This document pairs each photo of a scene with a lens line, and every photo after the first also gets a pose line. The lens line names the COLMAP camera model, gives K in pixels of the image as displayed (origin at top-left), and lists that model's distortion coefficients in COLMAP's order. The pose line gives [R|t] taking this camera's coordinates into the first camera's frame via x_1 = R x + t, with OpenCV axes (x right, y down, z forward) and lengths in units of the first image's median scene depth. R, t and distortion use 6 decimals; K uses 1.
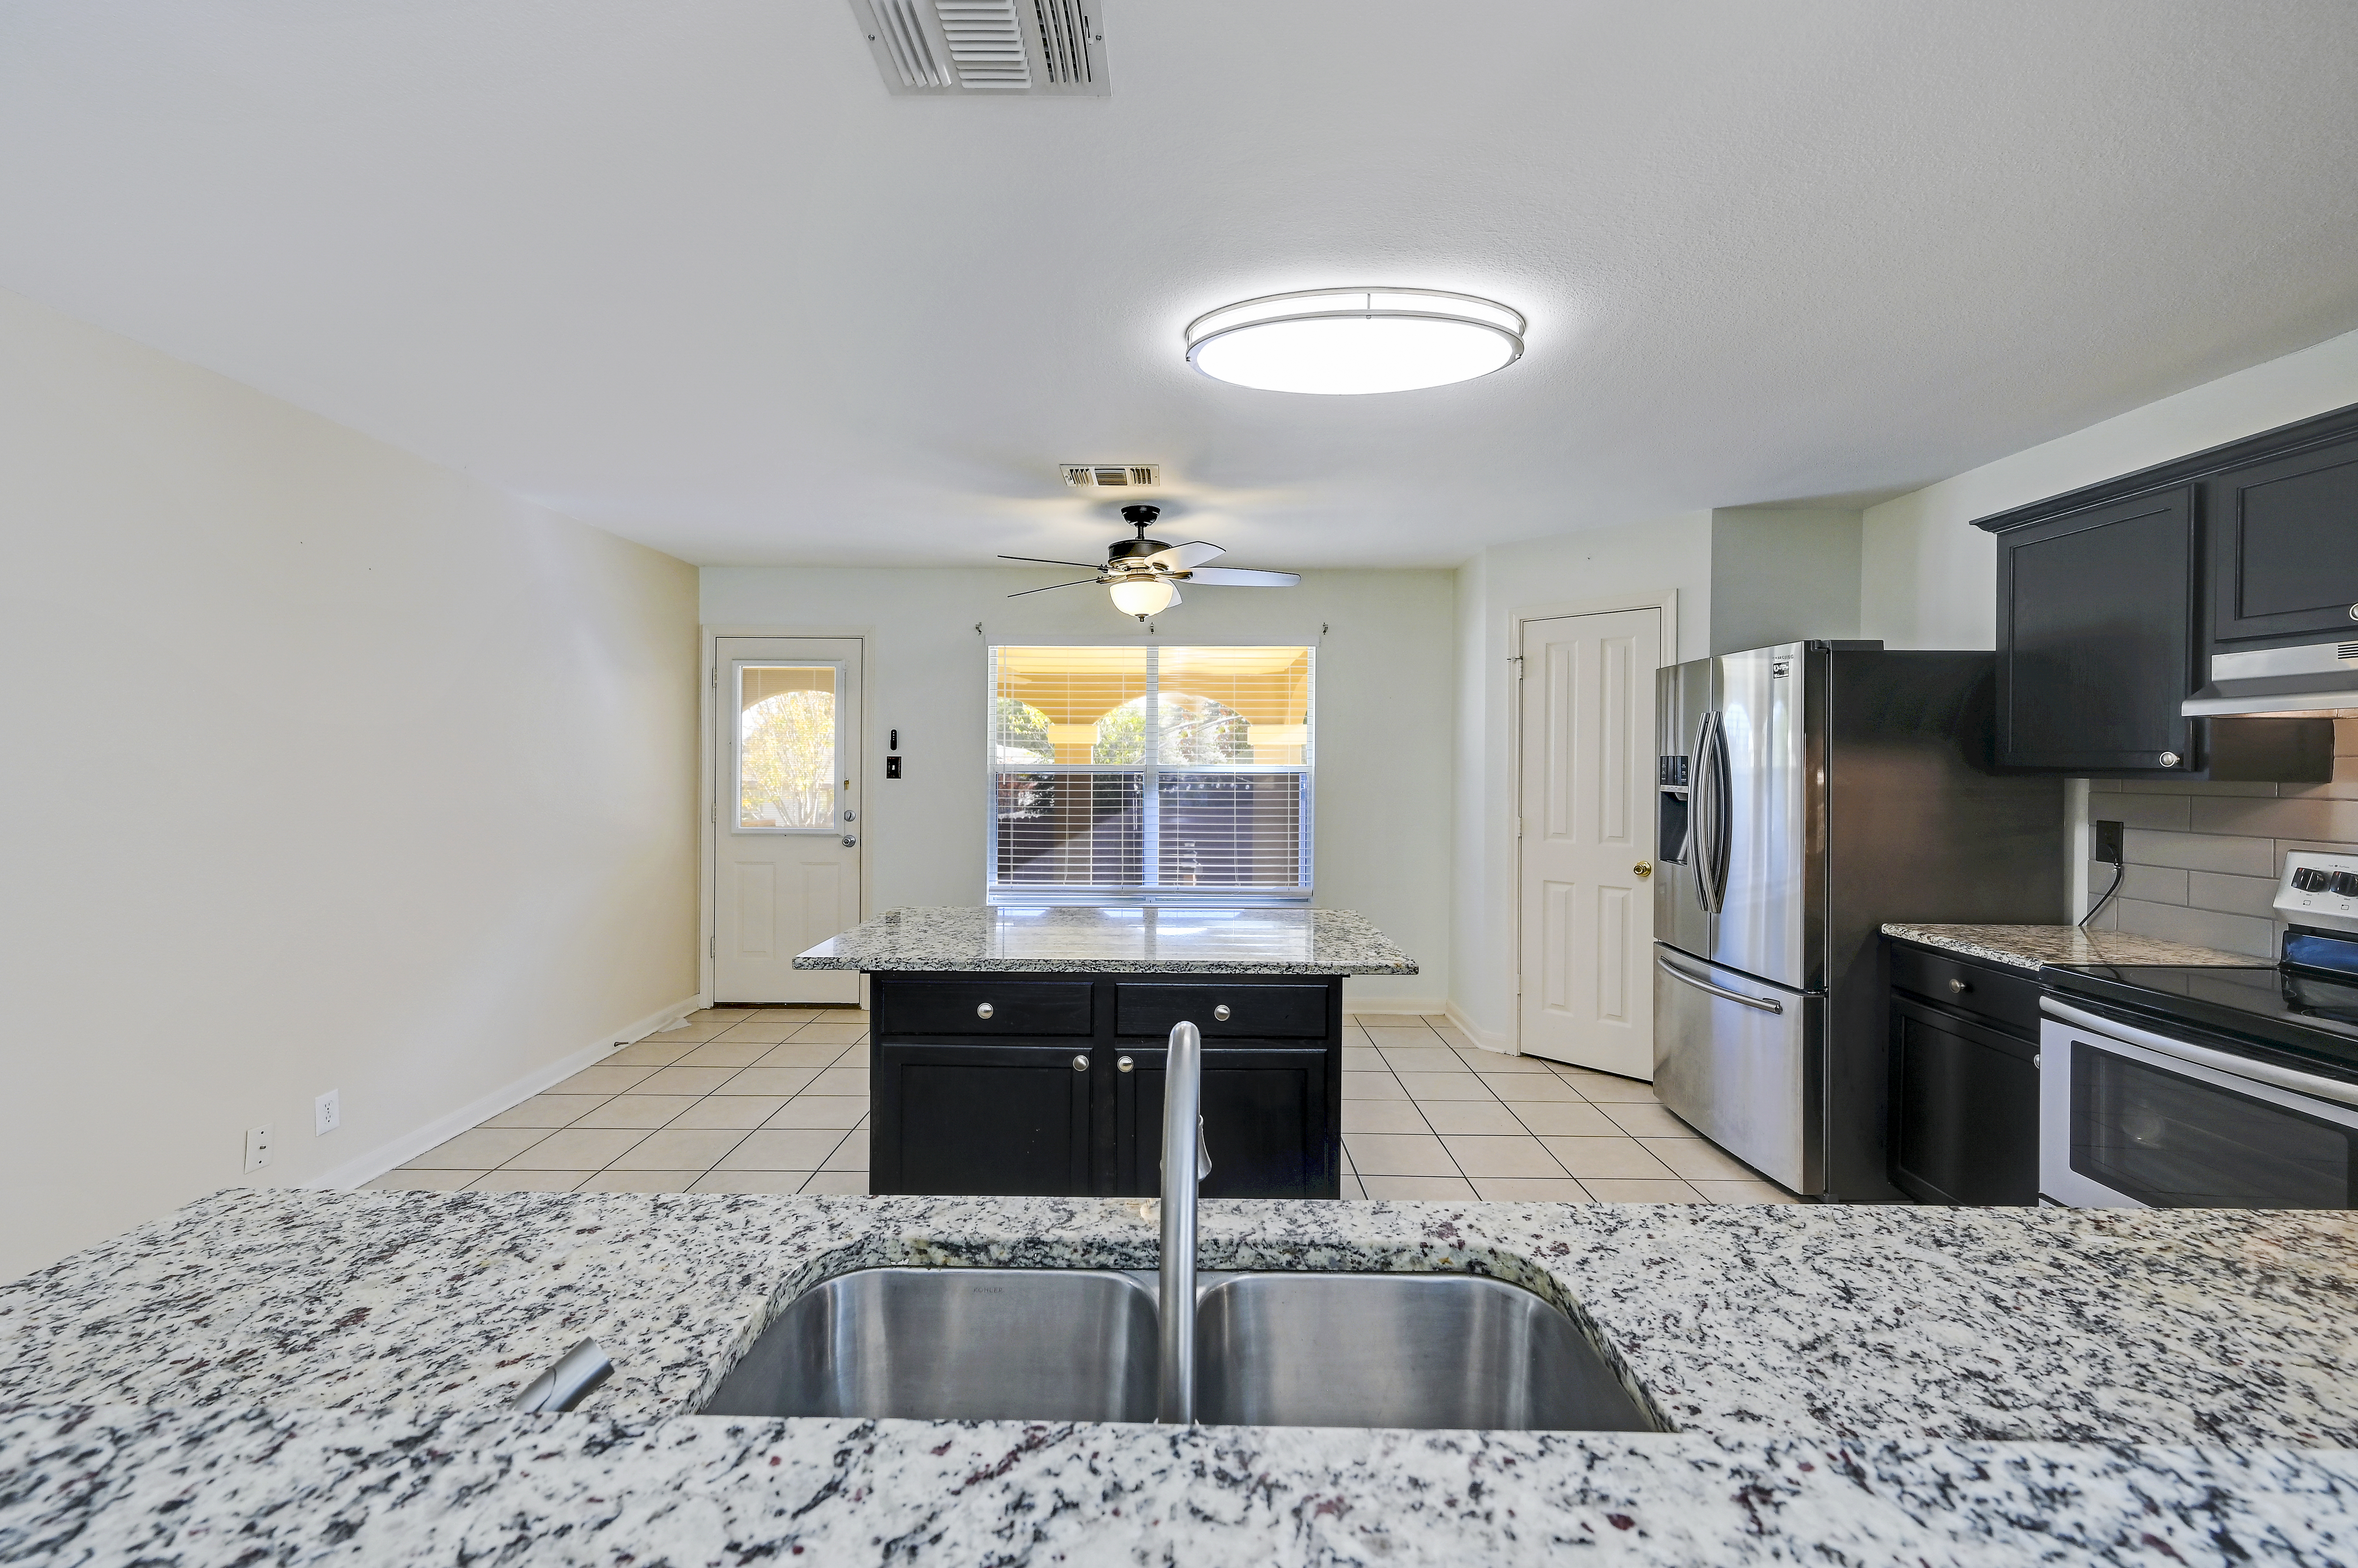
lens RADIAL K [[932.8, 0, 1164.0], [0, 932.8, 776.9], [0, 0, 1]] dist [0.001302, 0.000917]
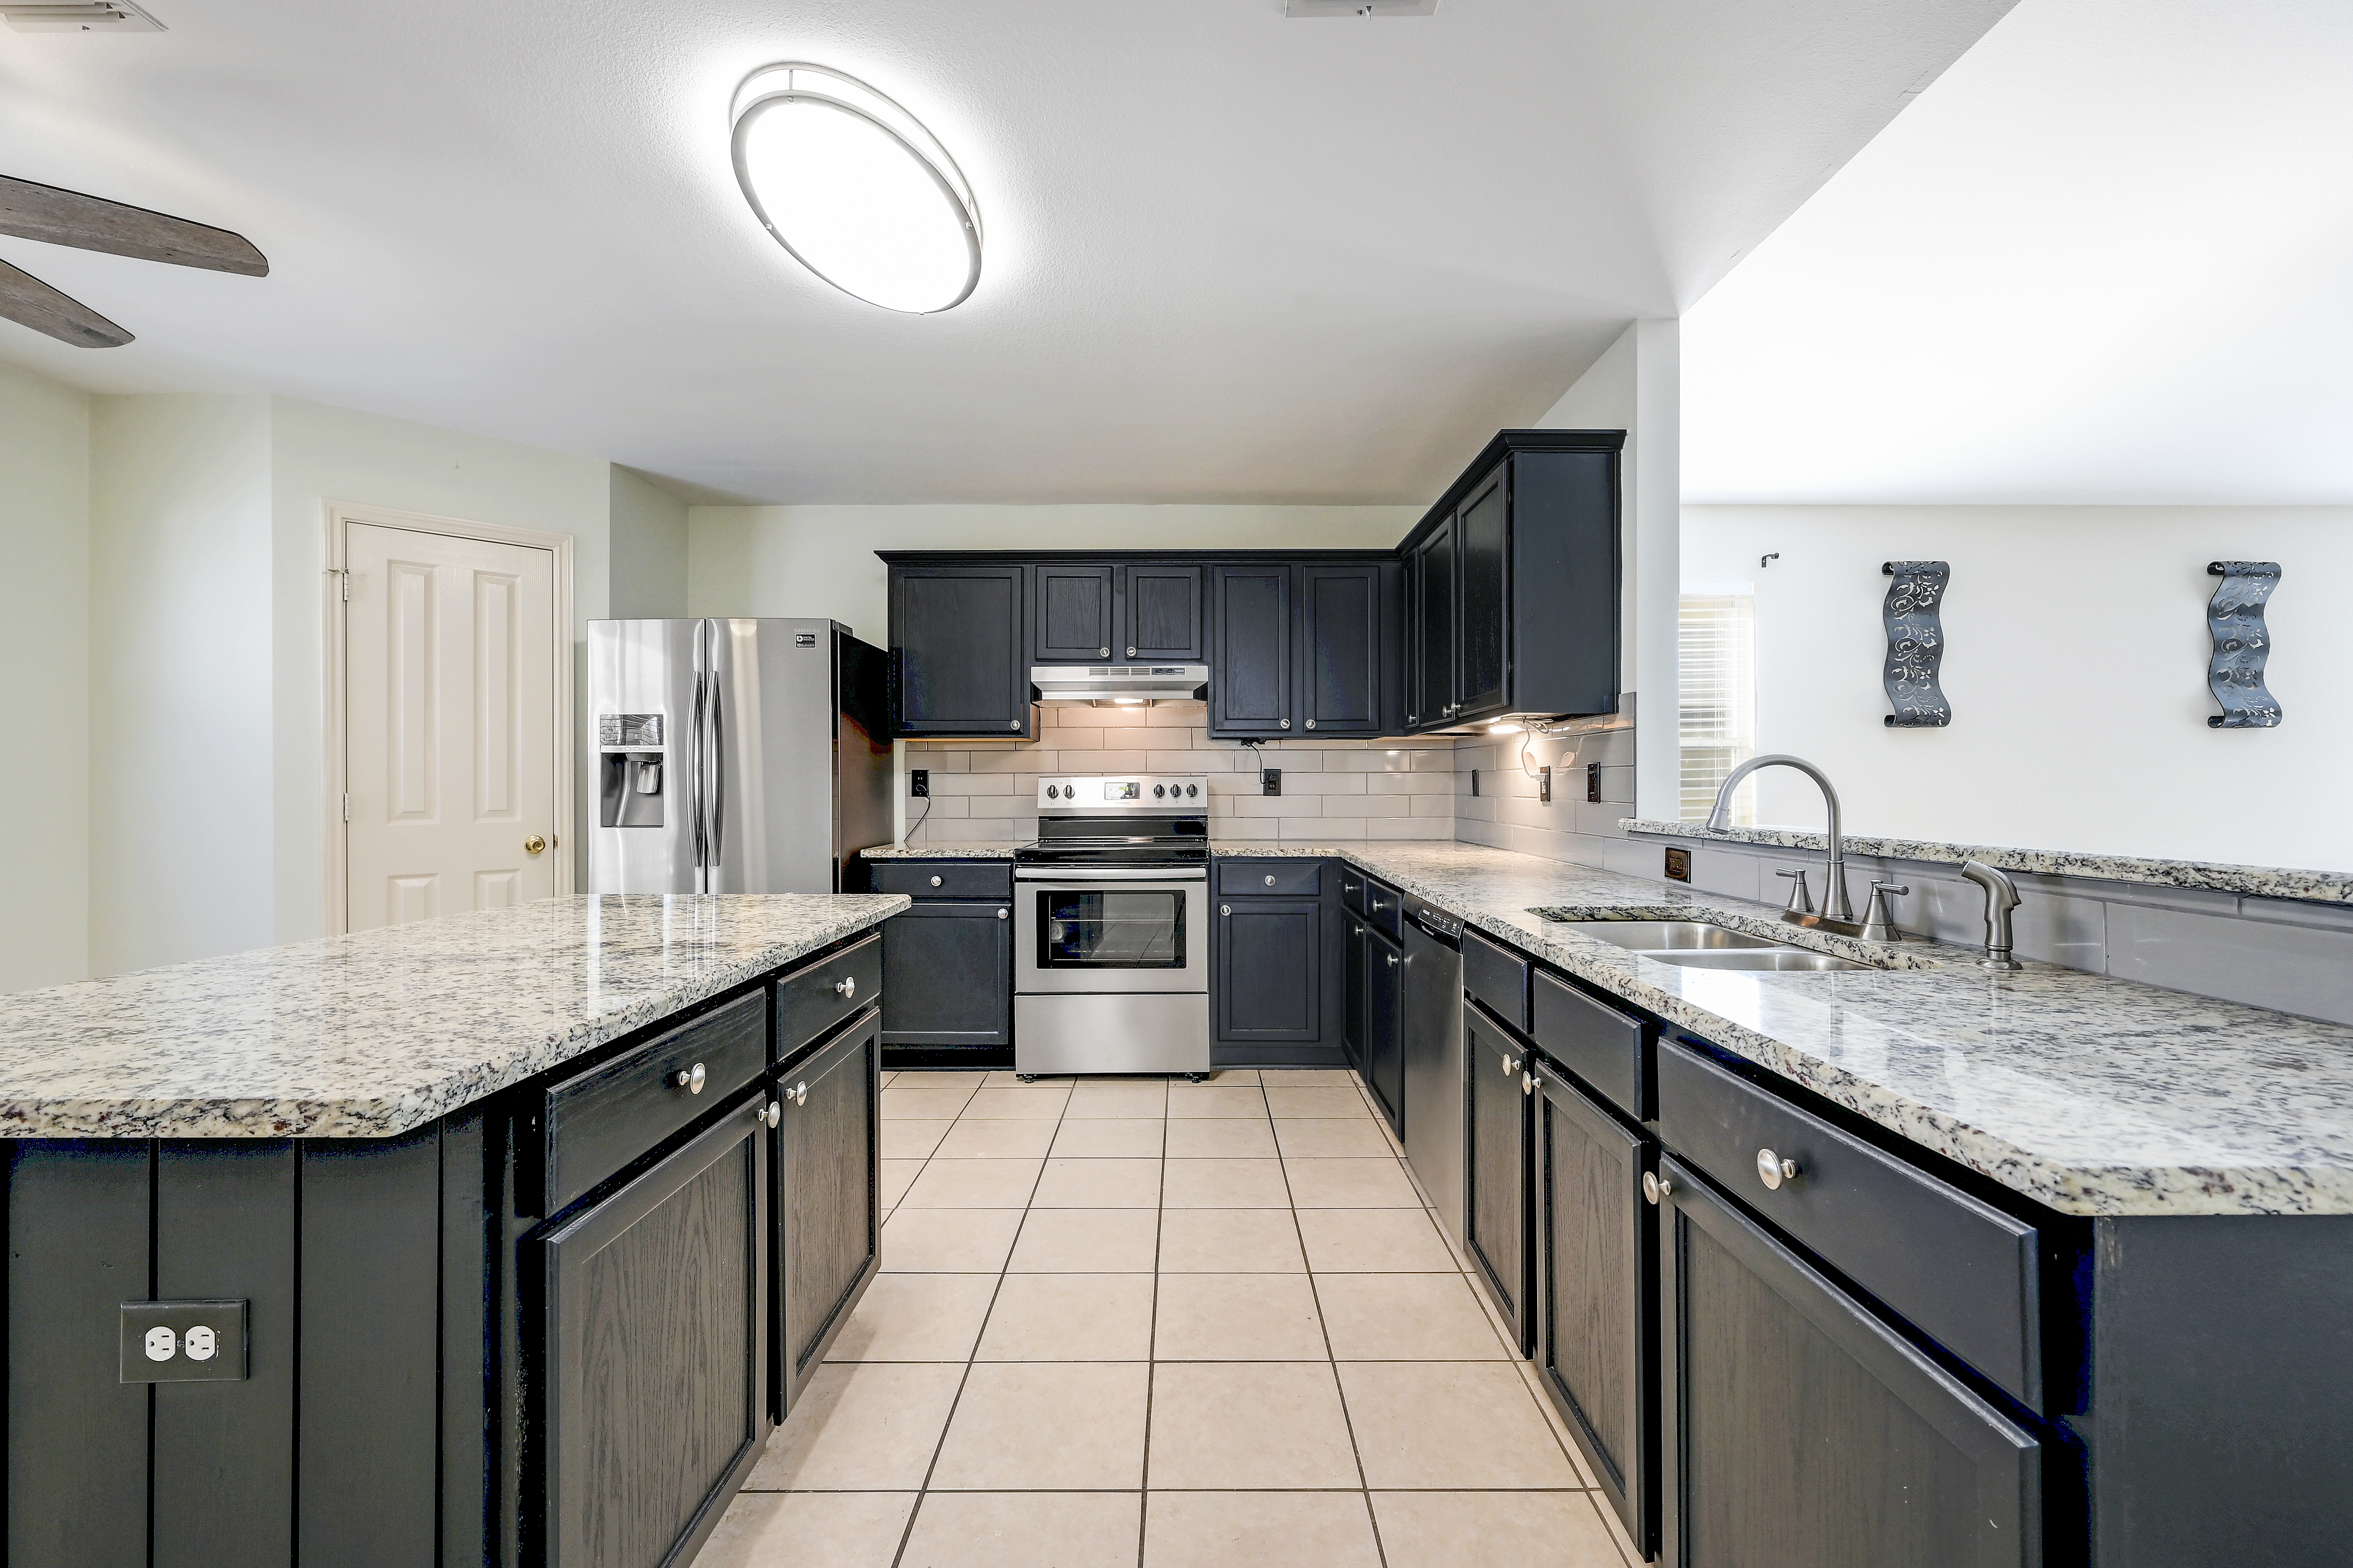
lens RADIAL K [[1023.5, 0, 1154.5], [0, 1023.5, 773.4], [0, 0, 1]] dist [0.006661, 0.000438]
pose [[-0.008342, -0.002274, 0.999963, -0.710198], [0.015183, 0.999882, 0.002401, 0.060981], [-0.999850, 0.015202, -0.008307, 0.677421]]
